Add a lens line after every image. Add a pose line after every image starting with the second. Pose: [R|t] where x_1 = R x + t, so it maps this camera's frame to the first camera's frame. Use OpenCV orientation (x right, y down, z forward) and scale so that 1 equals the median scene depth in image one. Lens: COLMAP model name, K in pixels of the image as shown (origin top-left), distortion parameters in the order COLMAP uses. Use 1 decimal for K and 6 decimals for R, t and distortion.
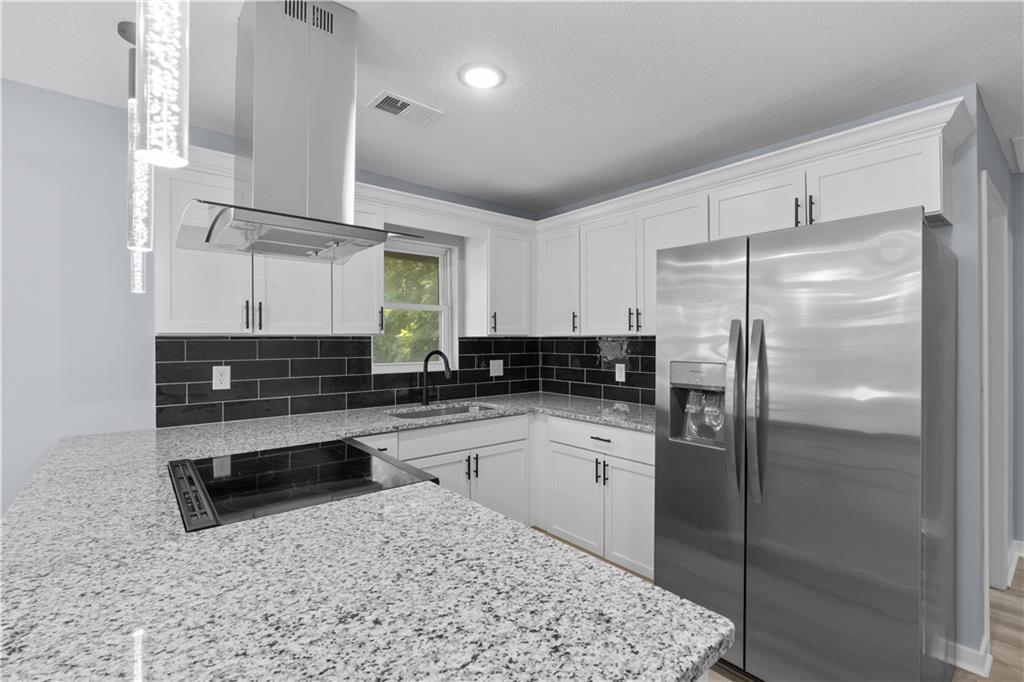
lens RADIAL K [[473.0, 0, 512.0], [0, 473.0, 341.0], [0, 0, 1]] dist [0.001236, 0.000042]
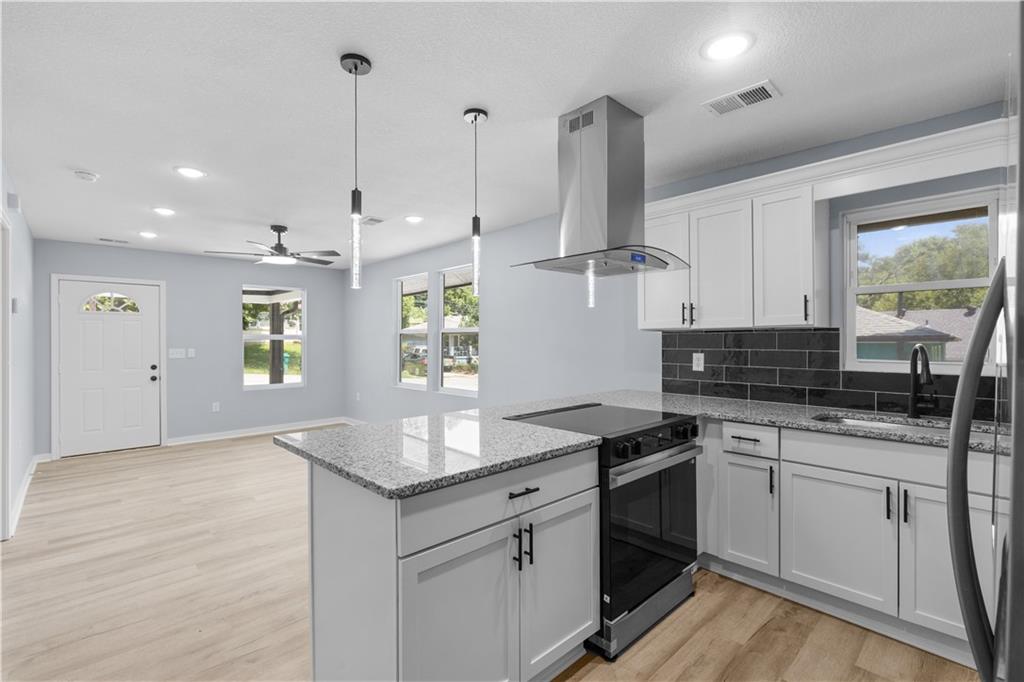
lens RADIAL K [[464.1, 0, 512.0], [0, 464.1, 341.0], [0, 0, 1]] dist [-0.002692, -0.000927]
pose [[0.048111, 0.011240, -0.998779, 0.654862], [0.006940, 0.999909, 0.011587, 0.000395], [0.998818, -0.007489, 0.048029, 0.423830]]
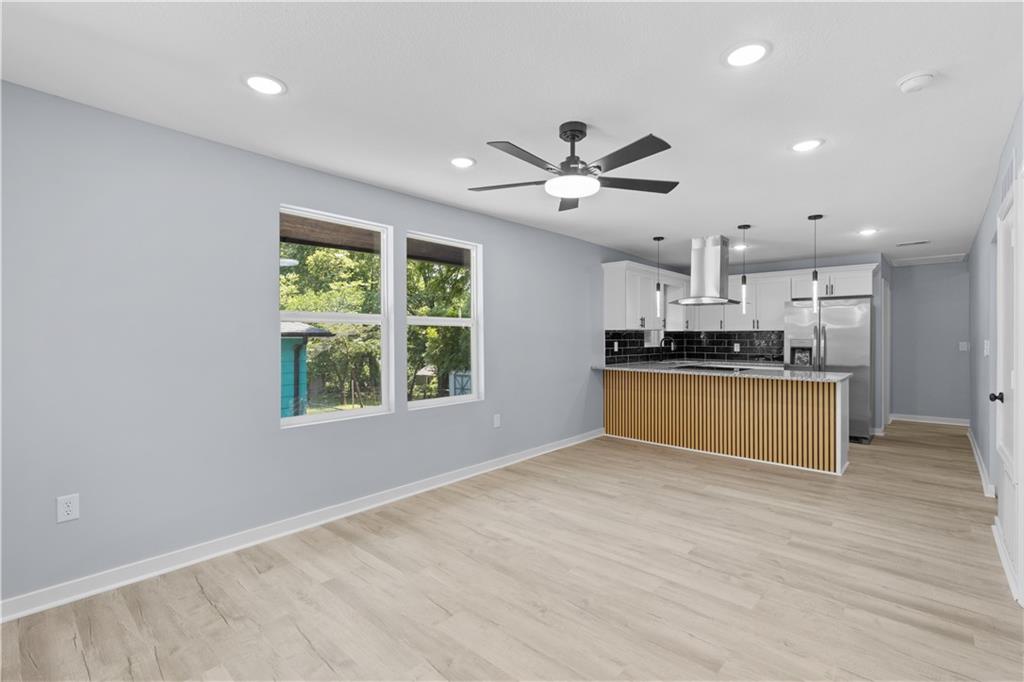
lens RADIAL K [[466.8, 0, 512.0], [0, 466.8, 341.0], [0, 0, 1]] dist [-0.001089, -0.011115]
pose [[0.991581, 0.000520, 0.129490, -1.501719], [-0.001289, 0.999982, 0.005854, 0.033551], [-0.129485, -0.005971, 0.991563, -1.415487]]
